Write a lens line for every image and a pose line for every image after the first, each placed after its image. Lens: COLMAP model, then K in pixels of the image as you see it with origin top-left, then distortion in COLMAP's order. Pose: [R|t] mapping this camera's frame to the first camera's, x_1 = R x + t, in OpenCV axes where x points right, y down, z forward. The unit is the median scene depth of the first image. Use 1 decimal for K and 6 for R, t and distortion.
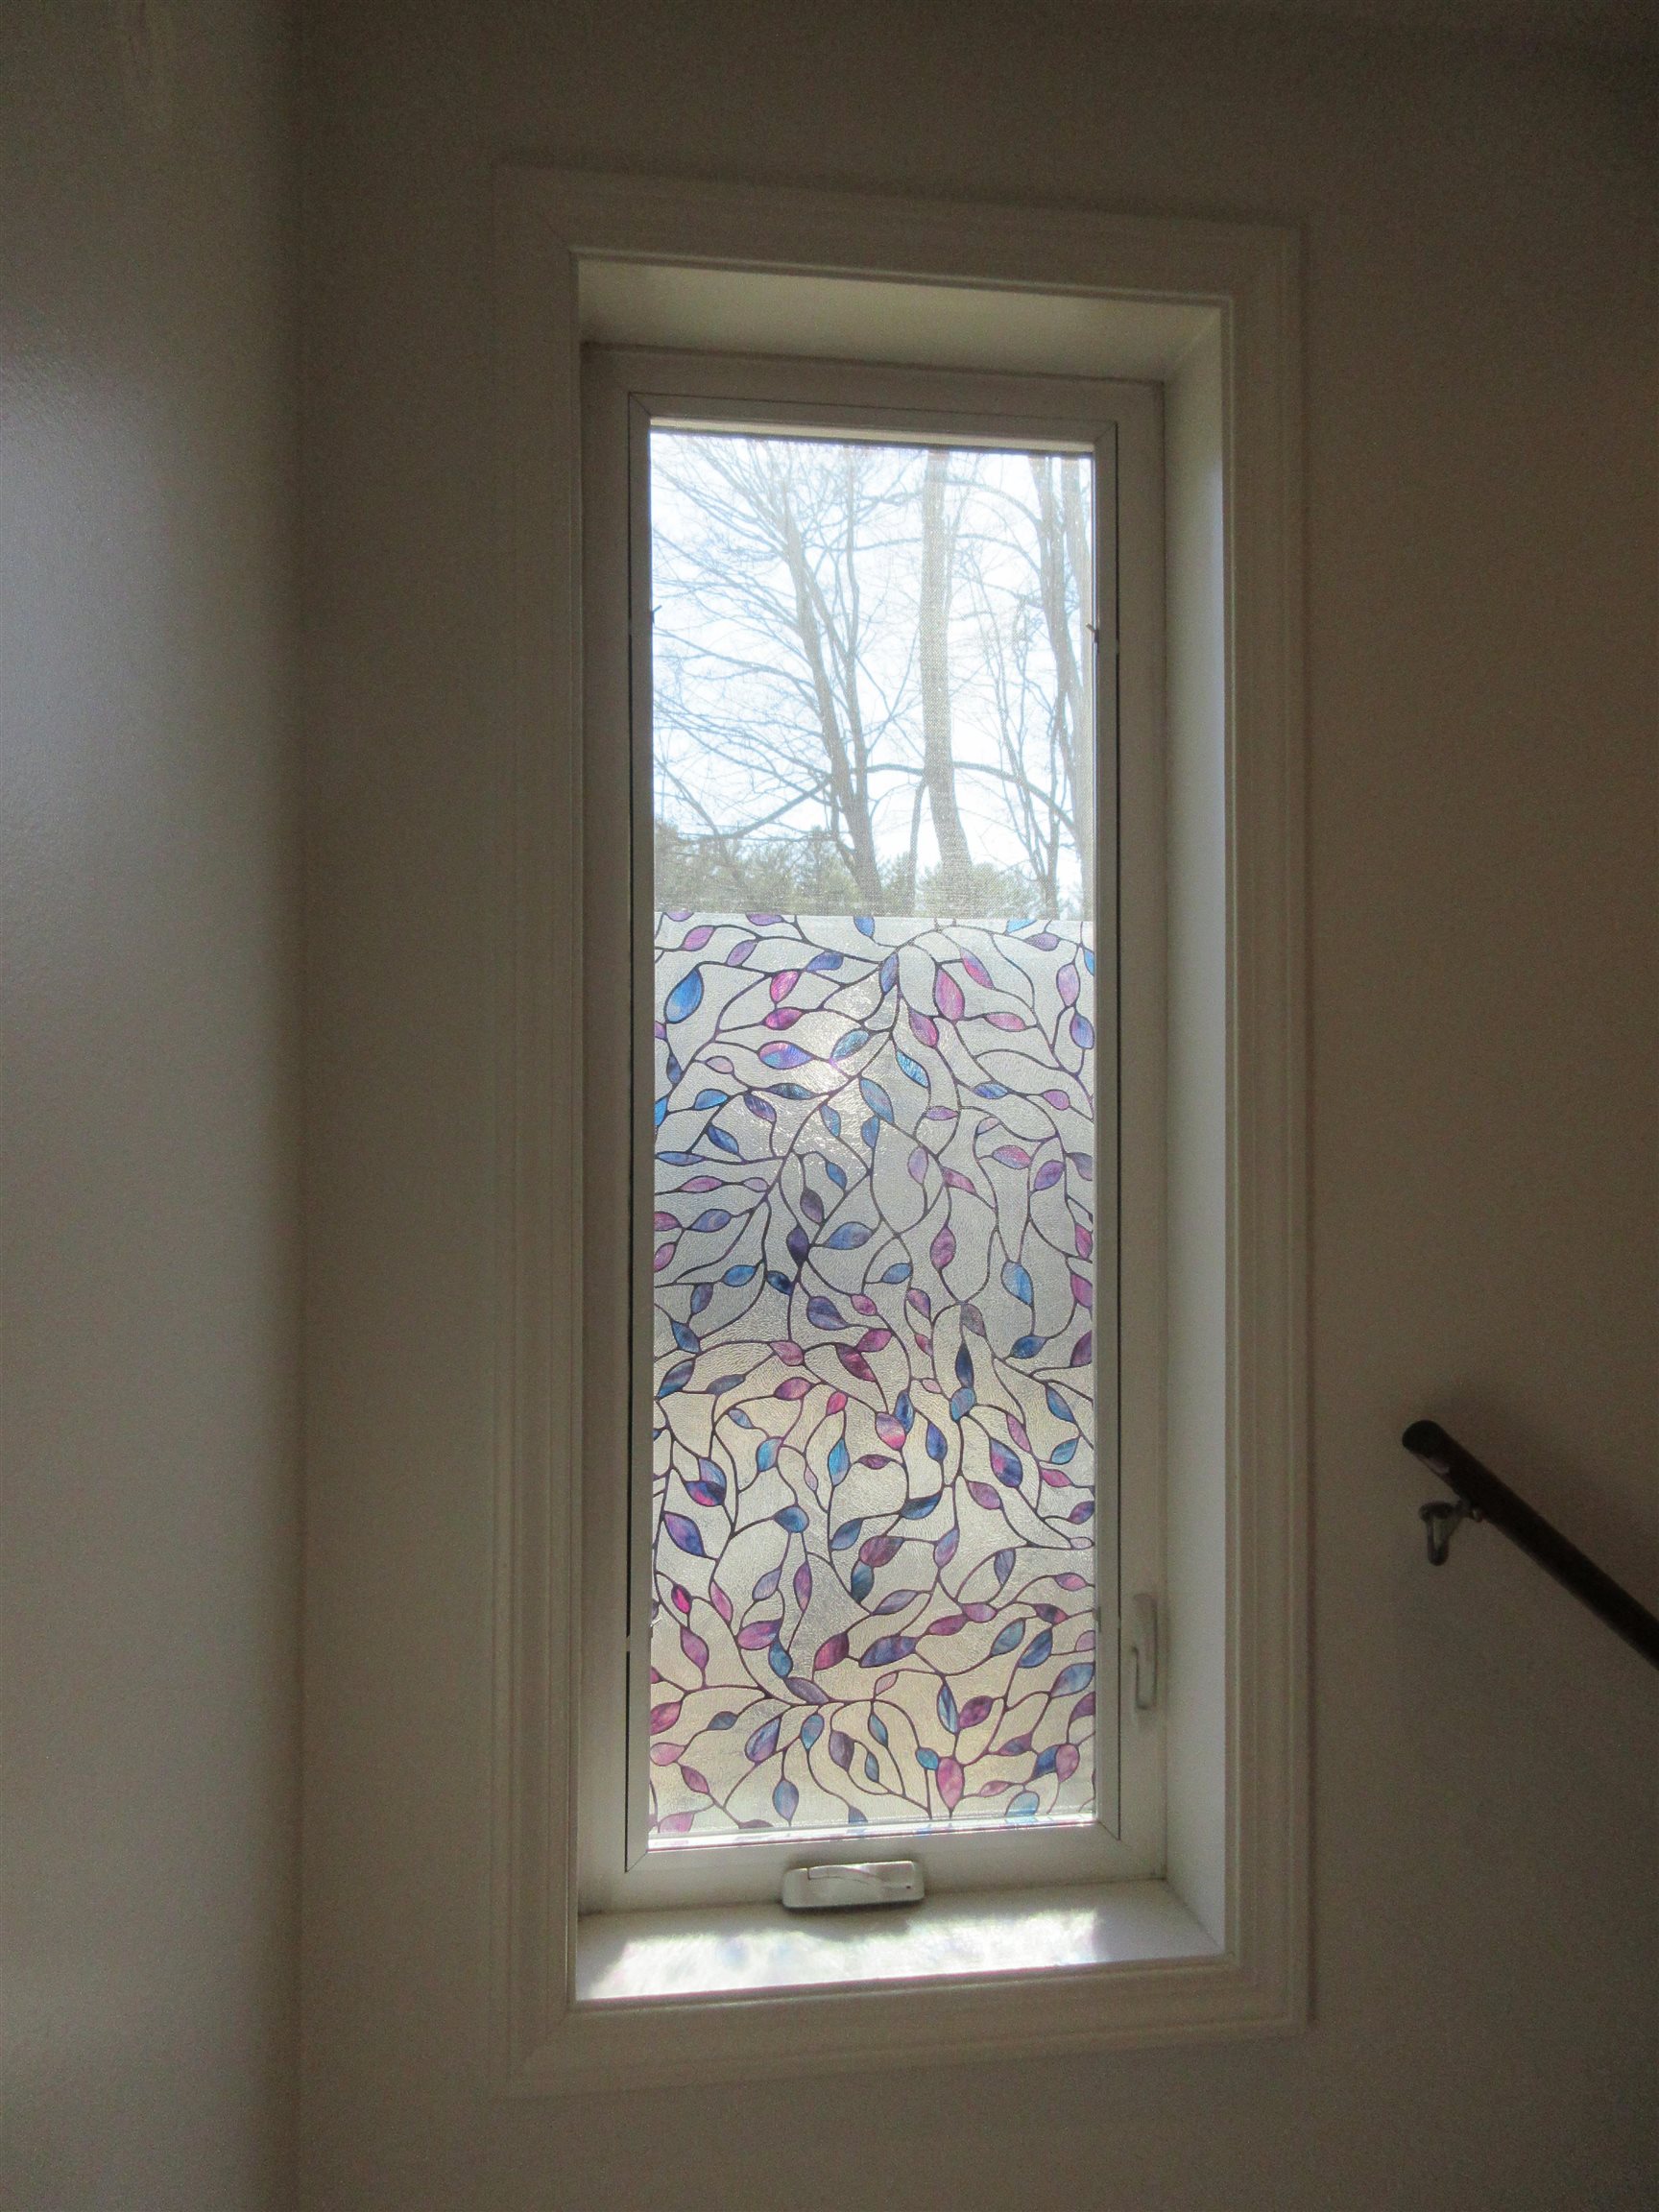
lens RADIAL K [[1631.0, 0, 829.5], [0, 1631.0, 1106.0], [0, 0, 1]] dist [0.008643, -0.002137]
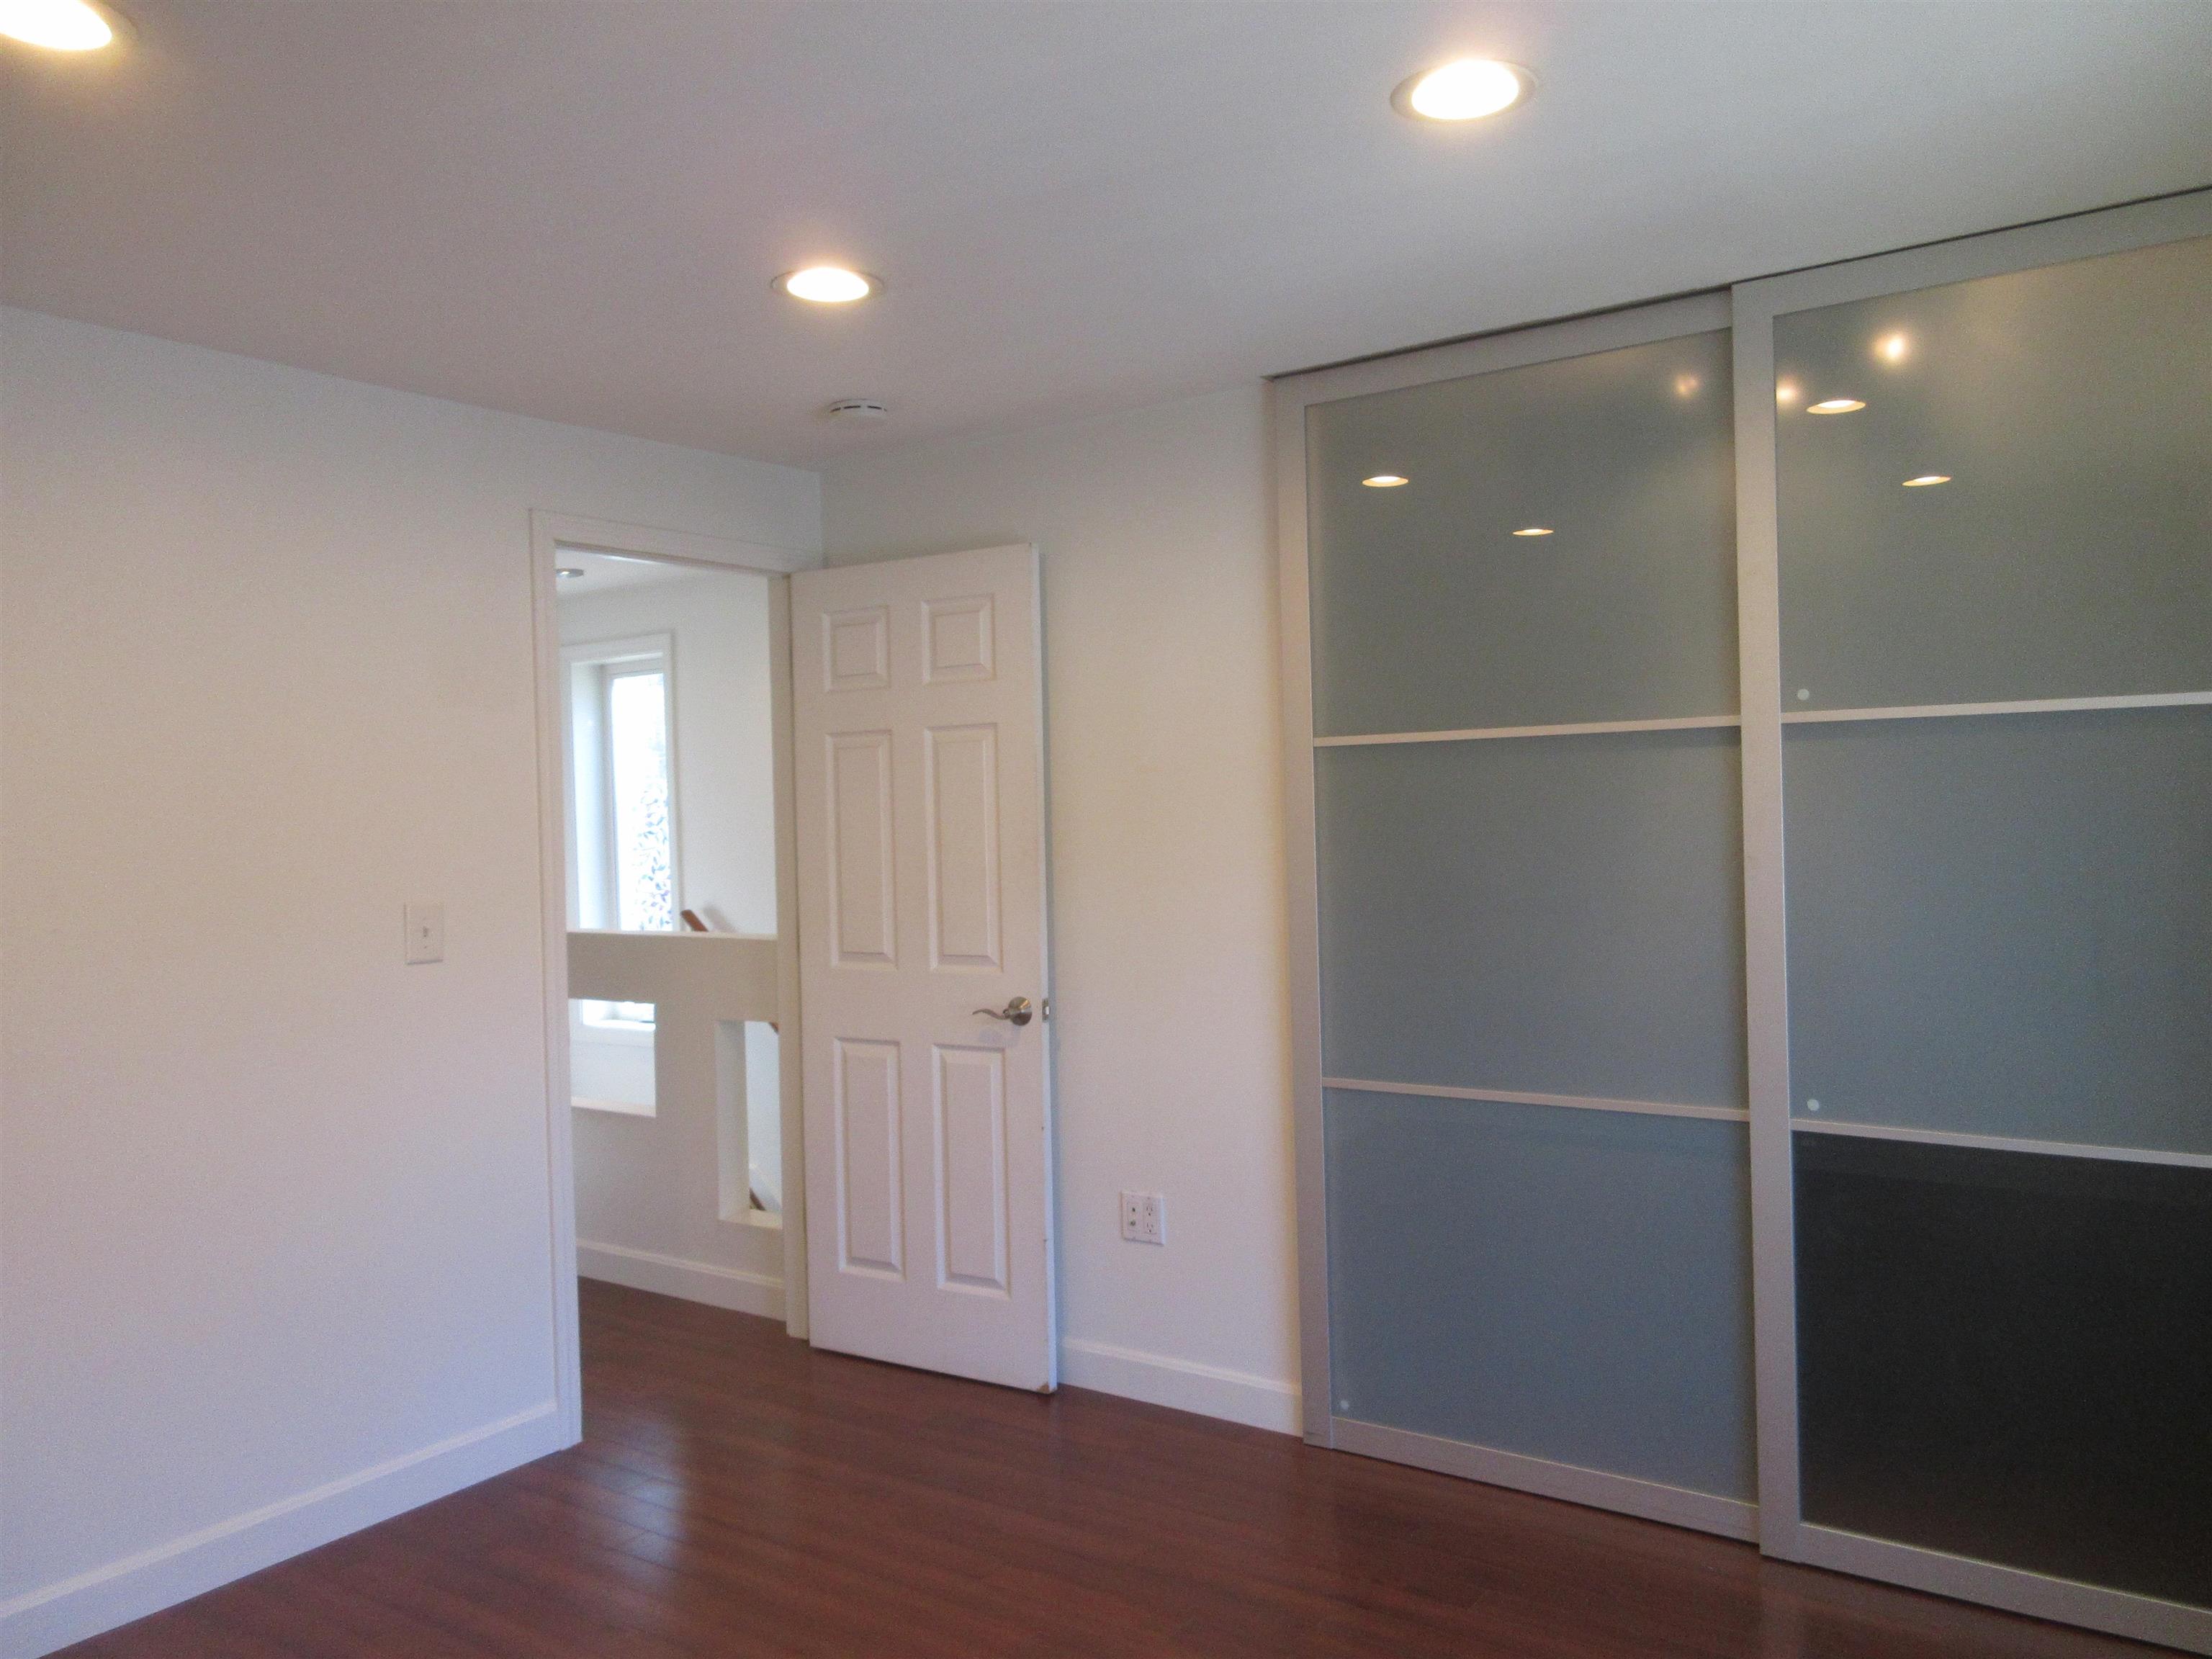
lens RADIAL K [[1631.0, 0, 1106.0], [0, 1631.0, 829.5], [0, 0, 1]] dist [0.008643, -0.002137]
pose [[0.682102, -0.024881, 0.730834, -2.244494], [0.020543, 0.999679, 0.014860, -0.054140], [-0.730969, 0.004878, 0.682394, -2.646273]]
